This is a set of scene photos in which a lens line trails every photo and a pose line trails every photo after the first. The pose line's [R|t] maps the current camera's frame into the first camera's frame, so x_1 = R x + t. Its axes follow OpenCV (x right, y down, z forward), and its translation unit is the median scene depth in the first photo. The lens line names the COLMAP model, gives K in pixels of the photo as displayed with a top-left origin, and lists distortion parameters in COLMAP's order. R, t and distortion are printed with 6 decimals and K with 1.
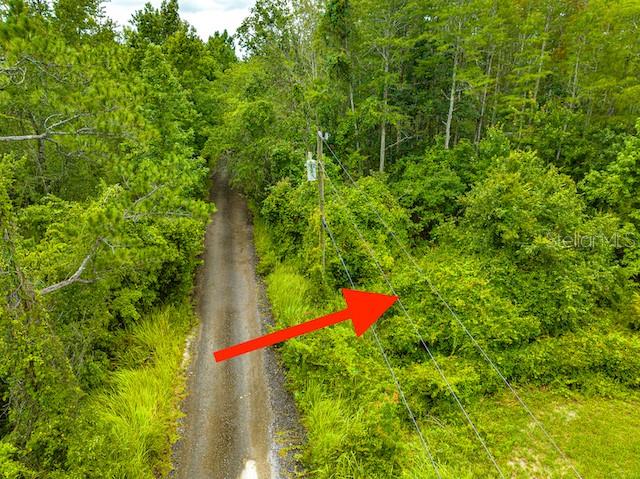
lens RADIAL K [[480.5, 0, 320.6], [0, 480.5, 239.6], [0, 0, 1]] dist [-0.007472, -0.003069]
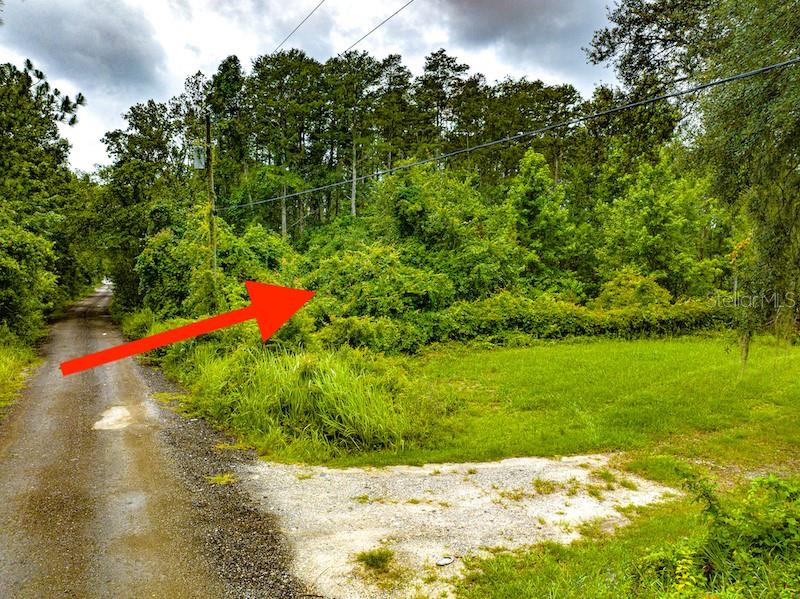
lens RADIAL K [[600.6, 0, 399.8], [0, 600.6, 299.0], [0, 0, 1]] dist [-0.007472, -0.003069]
pose [[0.953487, -0.014676, 0.301076, -0.002316], [0.107129, 0.950105, -0.292956, 0.447604], [-0.281754, 0.311584, 0.907486, -0.033868]]
